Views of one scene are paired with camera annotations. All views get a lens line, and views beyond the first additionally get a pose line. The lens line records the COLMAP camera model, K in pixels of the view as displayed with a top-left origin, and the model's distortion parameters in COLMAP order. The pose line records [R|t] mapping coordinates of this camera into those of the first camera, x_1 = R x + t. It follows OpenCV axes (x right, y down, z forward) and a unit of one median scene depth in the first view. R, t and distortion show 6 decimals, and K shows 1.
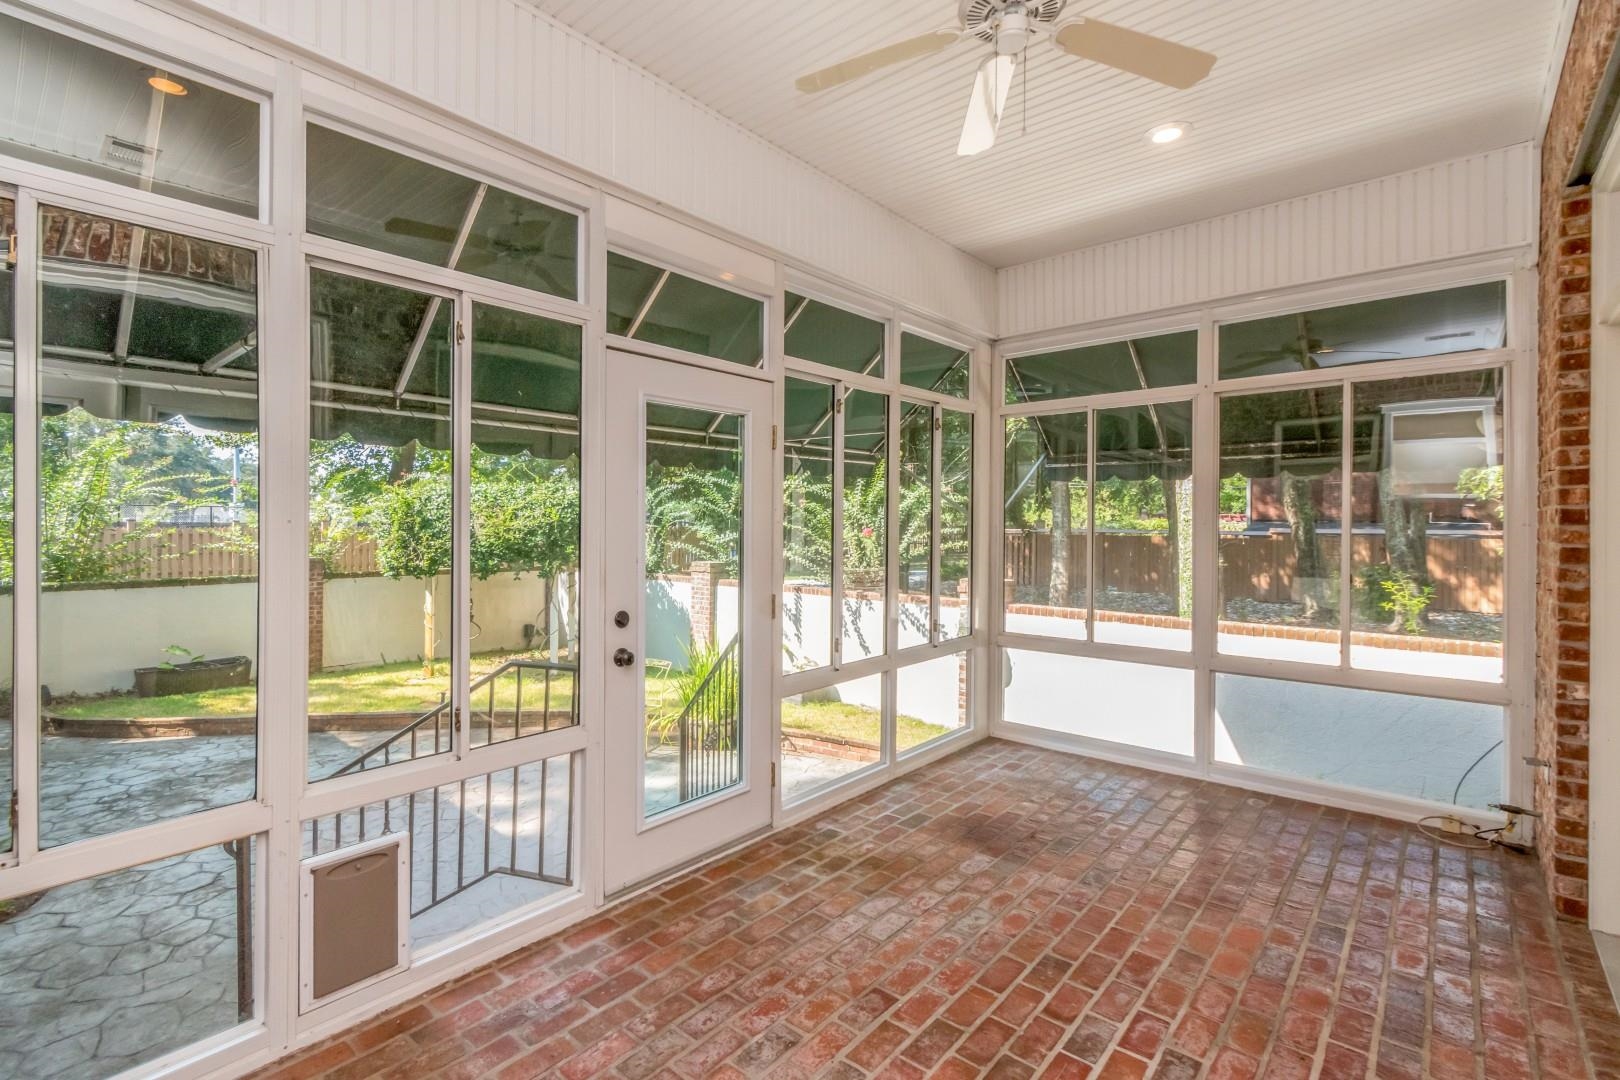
lens RADIAL K [[749.0, 0, 799.8], [0, 749.0, 524.8], [0, 0, 1]] dist [-0.003022, -0.001508]
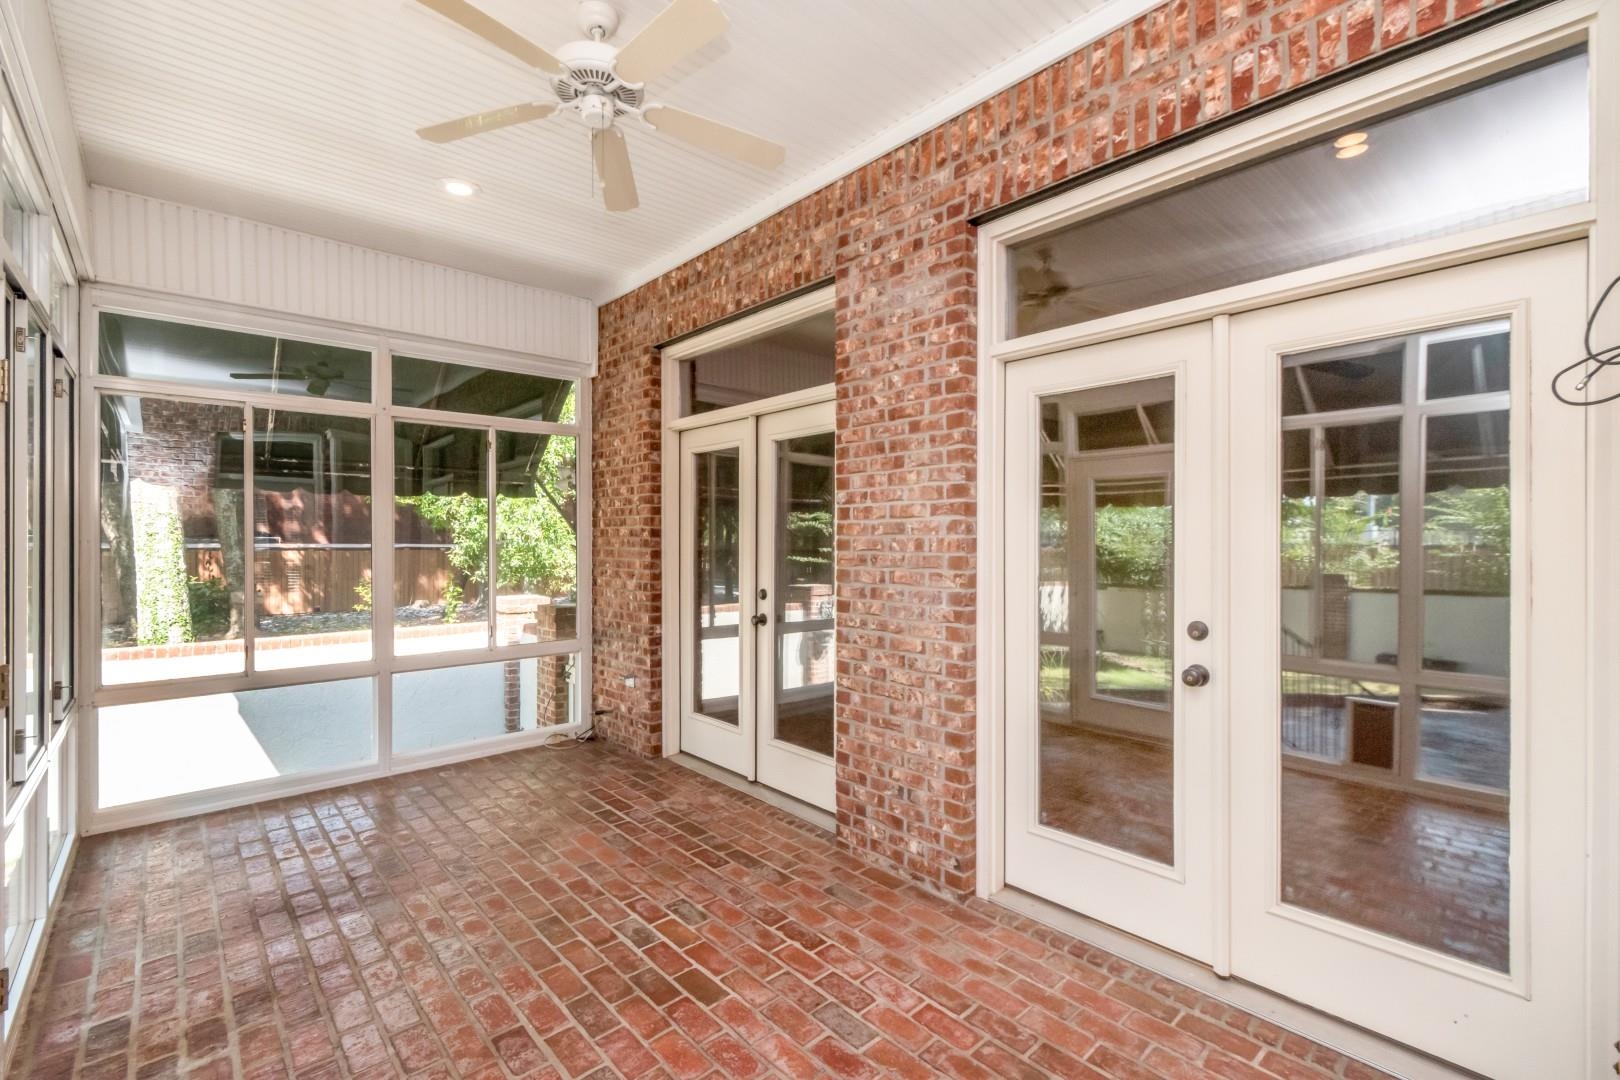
lens RADIAL K [[696.9, 0, 823.5], [0, 696.9, 542.0], [0, 0, 1]] dist [-0.000135, 0.000085]
pose [[0.101605, -0.006955, 0.994801, -0.465326], [0.003093, 0.999973, 0.006675, 0.001060], [-0.994820, 0.002398, 0.101624, 0.331753]]
